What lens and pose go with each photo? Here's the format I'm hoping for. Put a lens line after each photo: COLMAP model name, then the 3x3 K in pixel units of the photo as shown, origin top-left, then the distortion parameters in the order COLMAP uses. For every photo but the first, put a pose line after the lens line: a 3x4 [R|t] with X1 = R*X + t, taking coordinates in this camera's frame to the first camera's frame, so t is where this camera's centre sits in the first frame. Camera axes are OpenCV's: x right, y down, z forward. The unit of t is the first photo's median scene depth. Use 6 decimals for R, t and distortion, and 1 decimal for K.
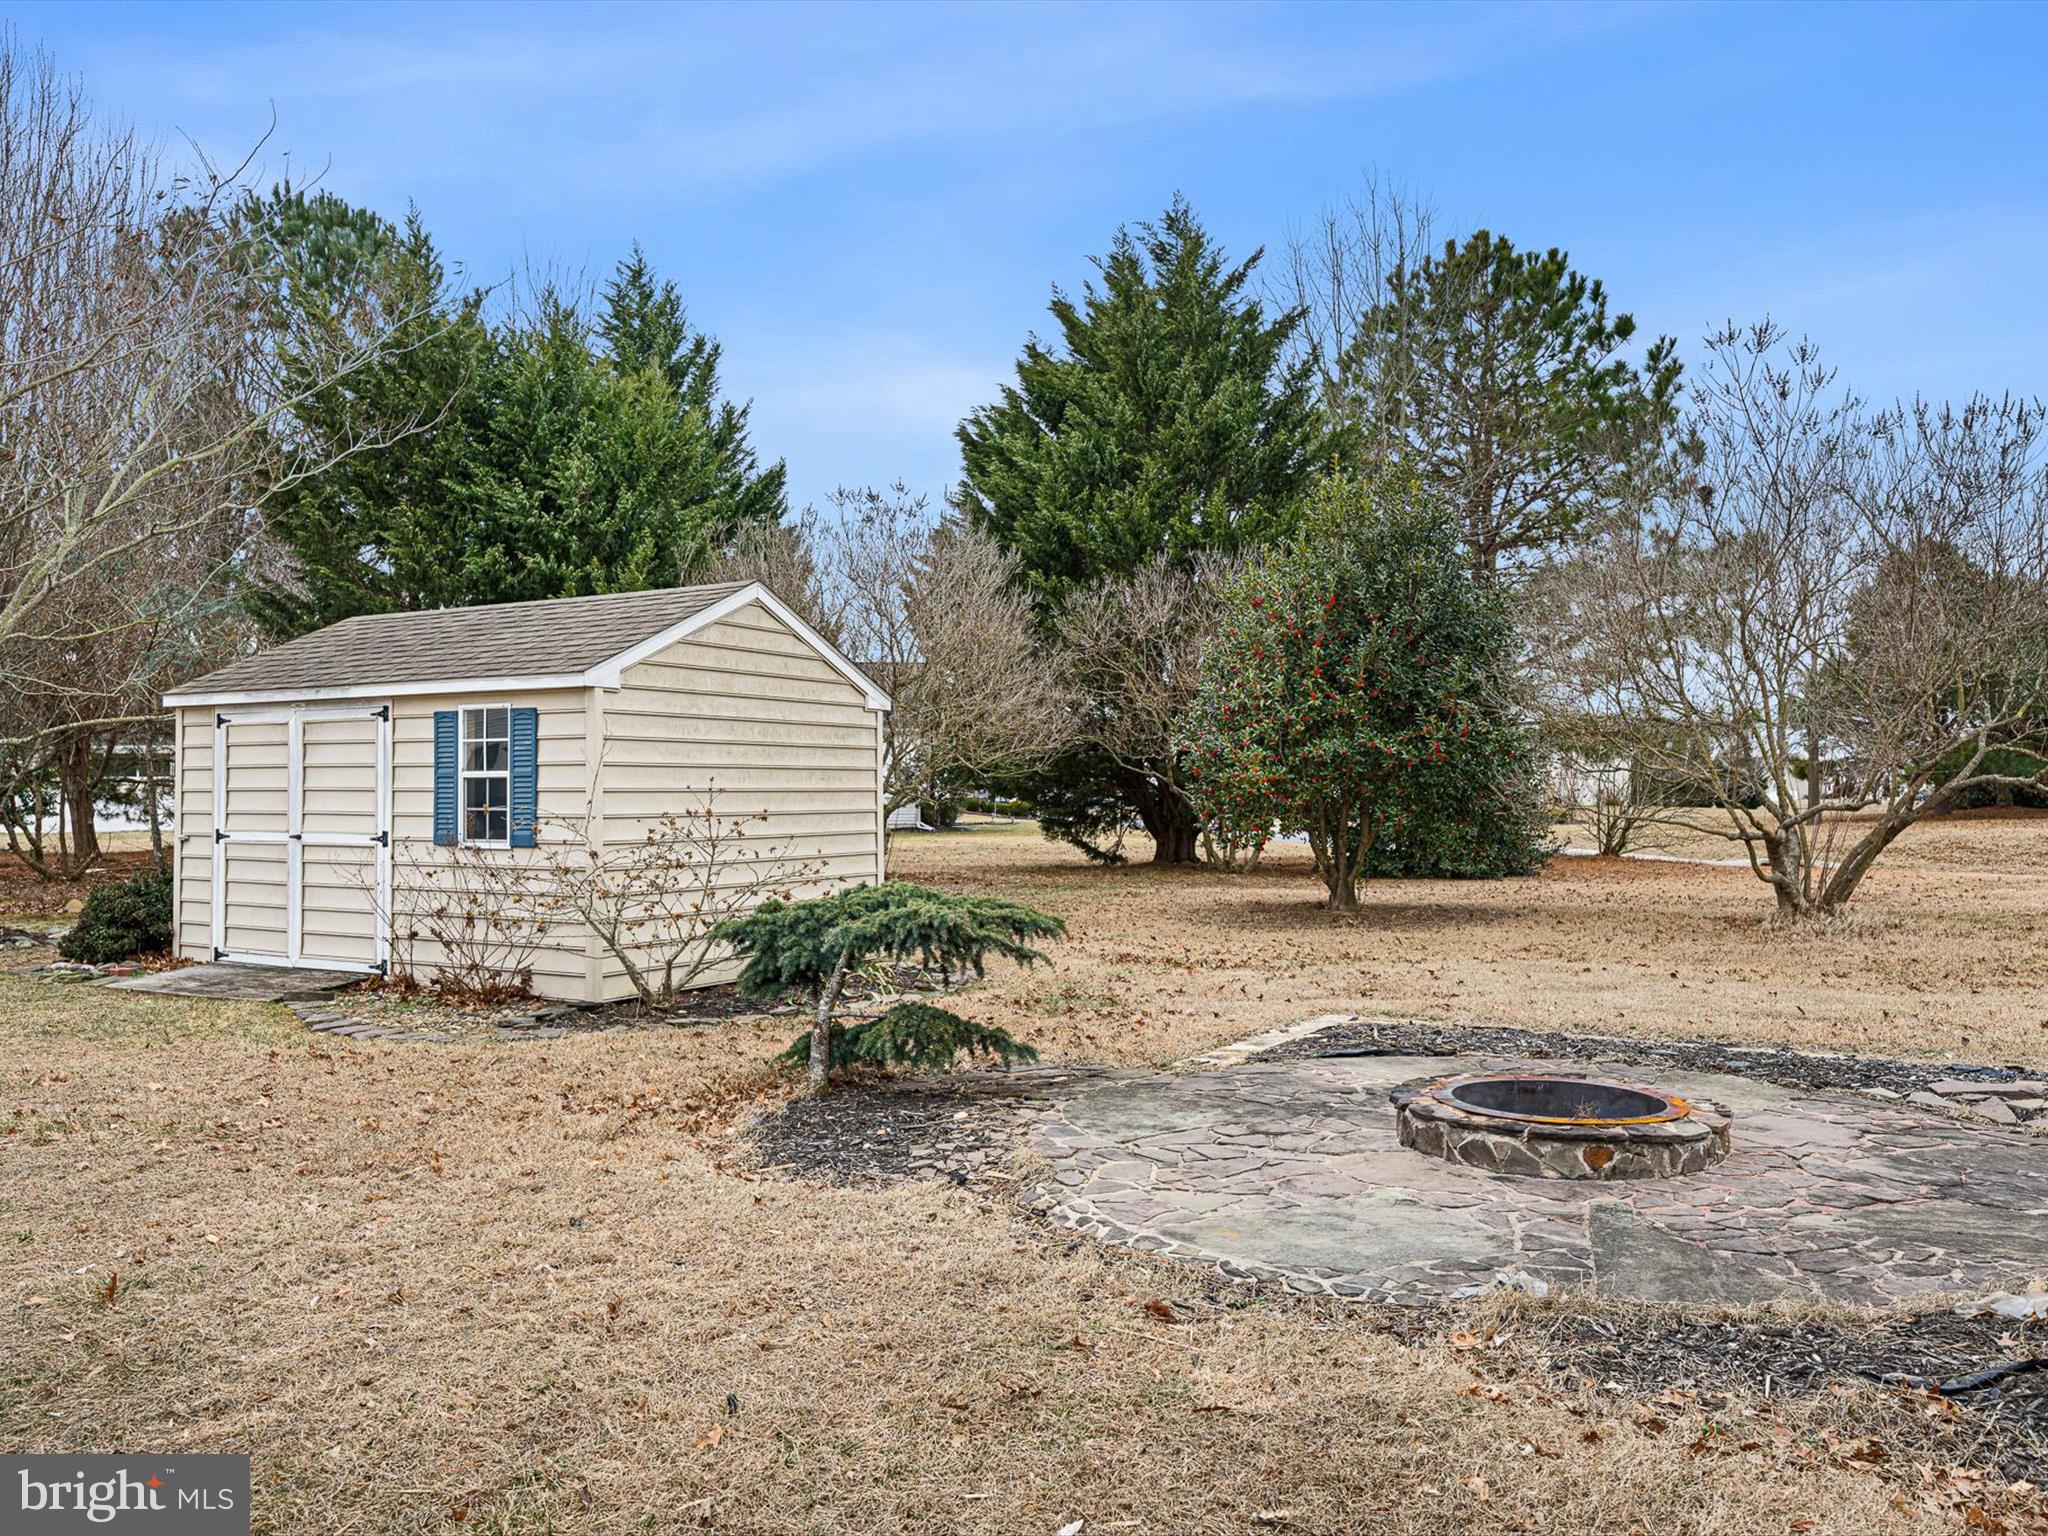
lens RADIAL K [[1490.3, 0, 1022.3], [0, 1490.3, 764.3], [0, 0, 1]] dist [0.000447, 0.000298]
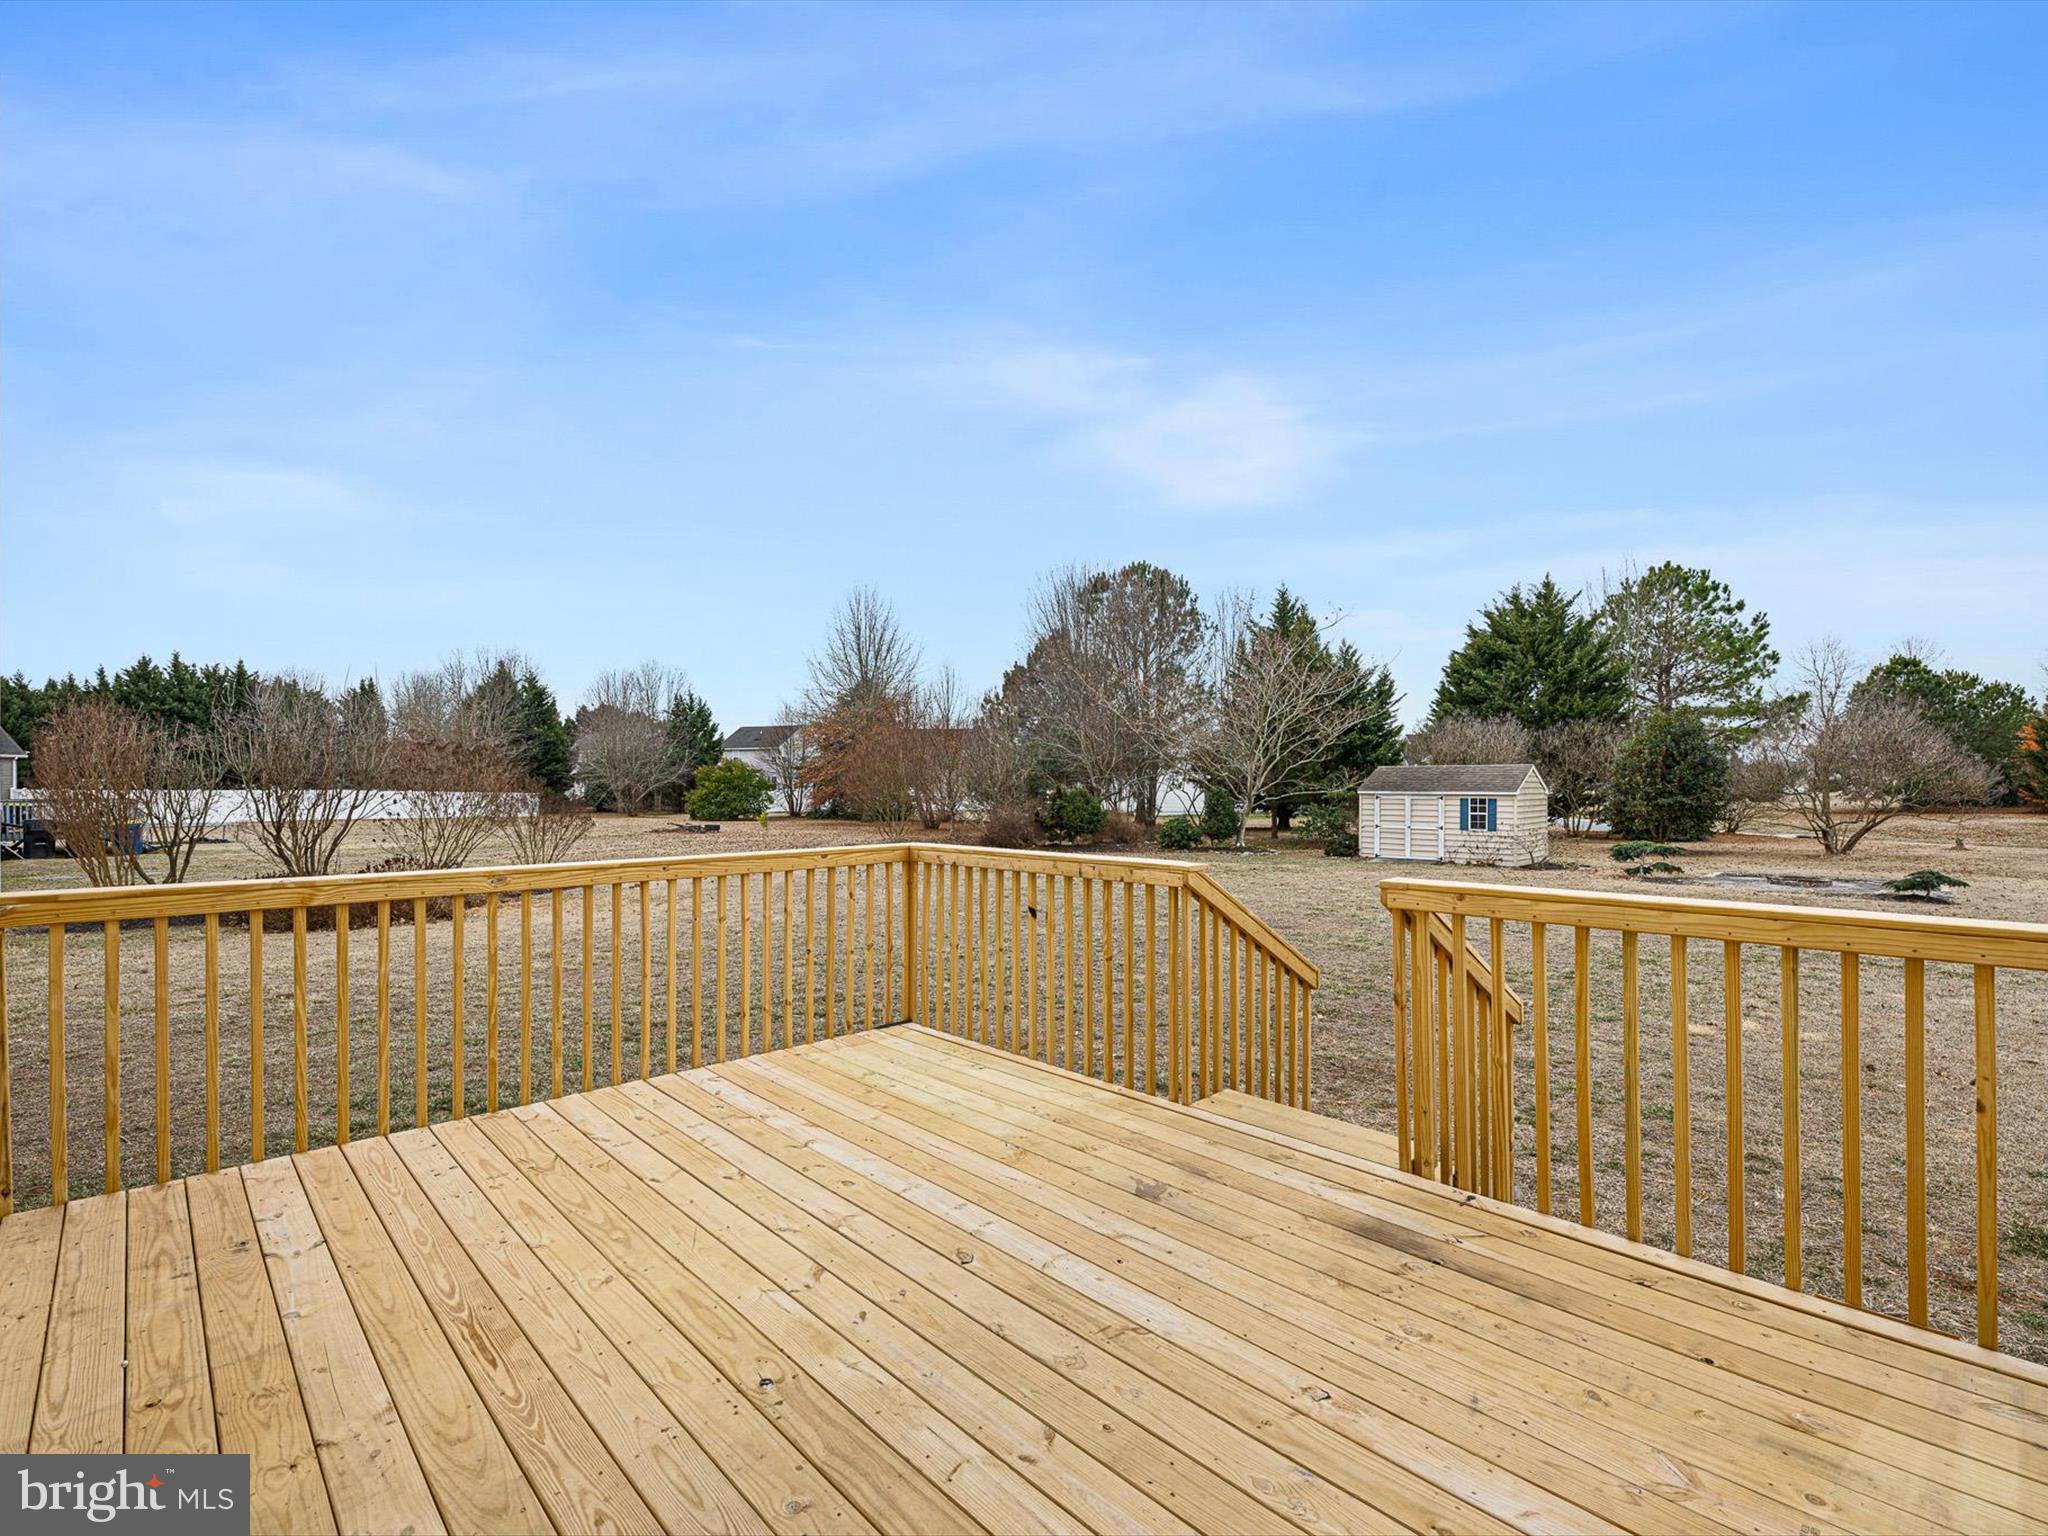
lens RADIAL K [[921.4, 0, 1027.3], [0, 921.4, 778.5], [0, 0, 1]] dist [0.000010, -0.000470]
pose [[0.975505, 0.001135, -0.219974, -0.439257], [0.002263, 0.999882, 0.015193, -0.057975], [0.219965, -0.015319, 0.975388, -0.784677]]
